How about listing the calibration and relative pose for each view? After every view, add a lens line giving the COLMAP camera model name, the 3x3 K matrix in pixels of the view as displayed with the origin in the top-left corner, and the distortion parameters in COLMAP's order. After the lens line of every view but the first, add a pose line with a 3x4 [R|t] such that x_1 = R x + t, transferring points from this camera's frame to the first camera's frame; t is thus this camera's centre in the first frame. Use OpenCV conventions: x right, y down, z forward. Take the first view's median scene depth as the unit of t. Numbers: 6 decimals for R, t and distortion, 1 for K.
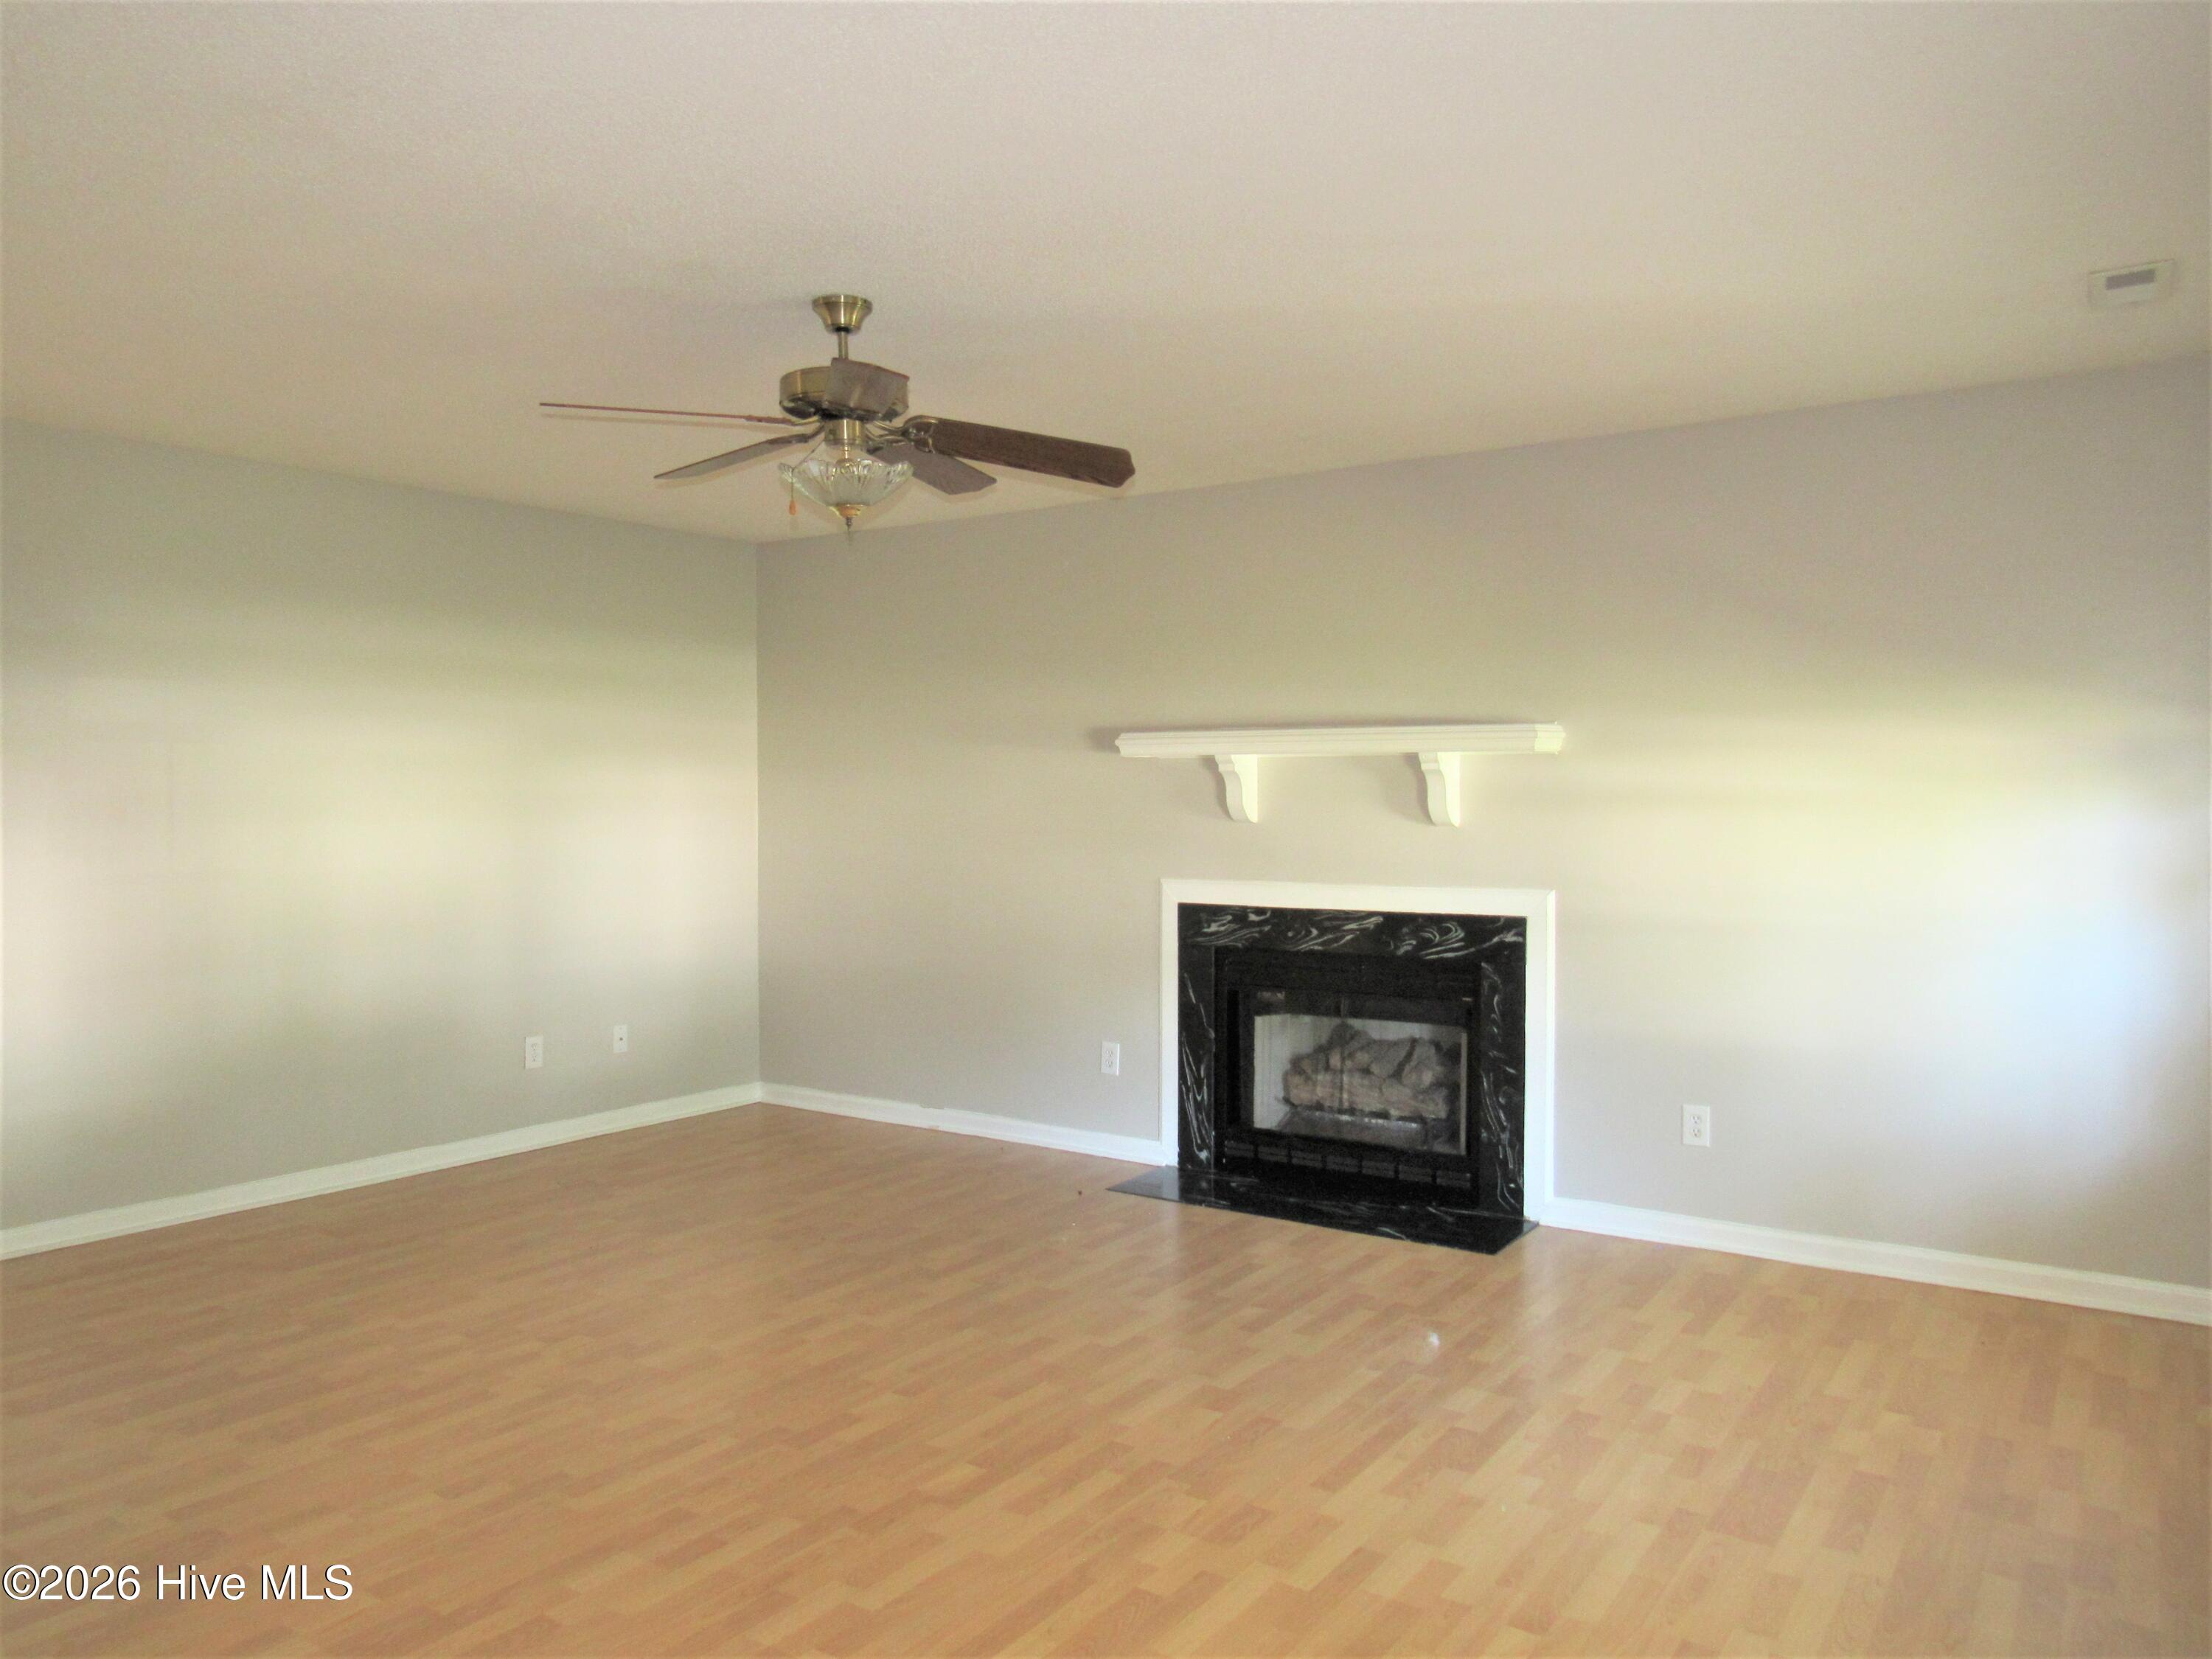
lens RADIAL K [[1591.4, 0, 1106.0], [0, 1591.4, 829.5], [0, 0, 1]] dist [-0.095379, 0.000209]
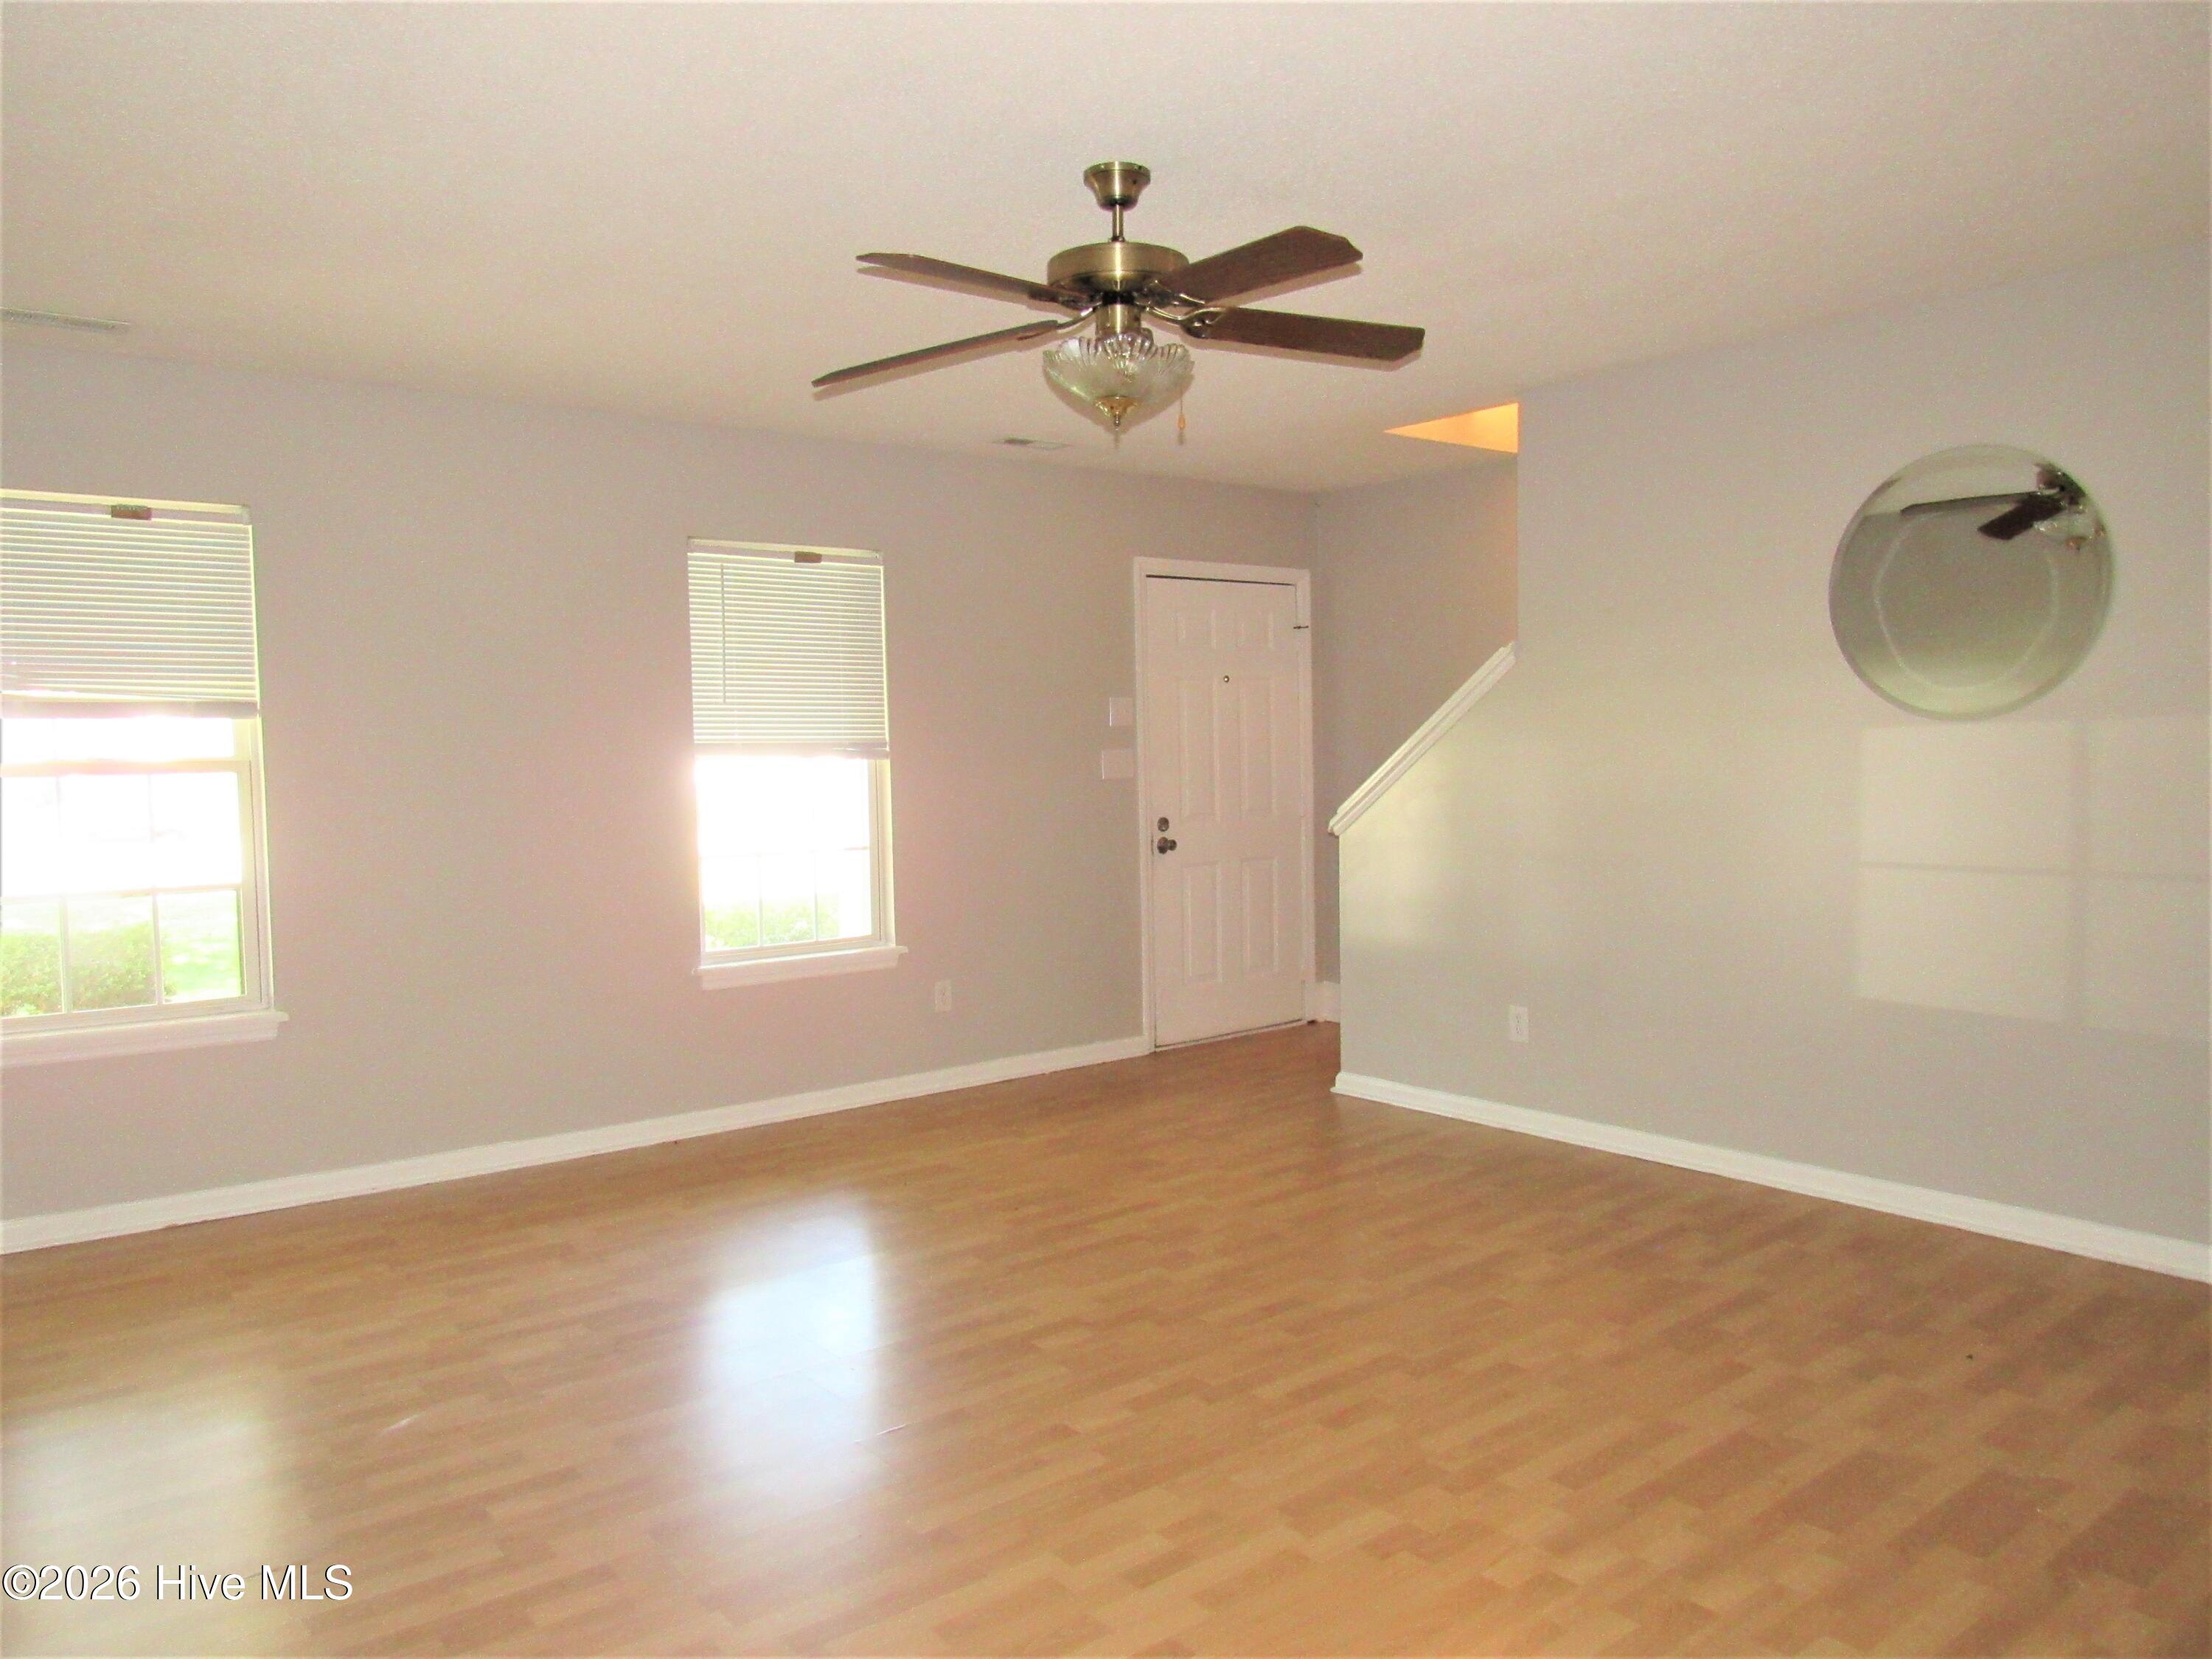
lens RADIAL K [[1591.4, 0, 1106.0], [0, 1591.4, 829.5], [0, 0, 1]] dist [-0.095379, 0.000209]
pose [[-0.958798, -0.014684, 0.283709, -0.432740], [0.011352, 0.995885, 0.089908, -0.053060], [-0.283861, 0.089425, -0.954686, 1.983749]]
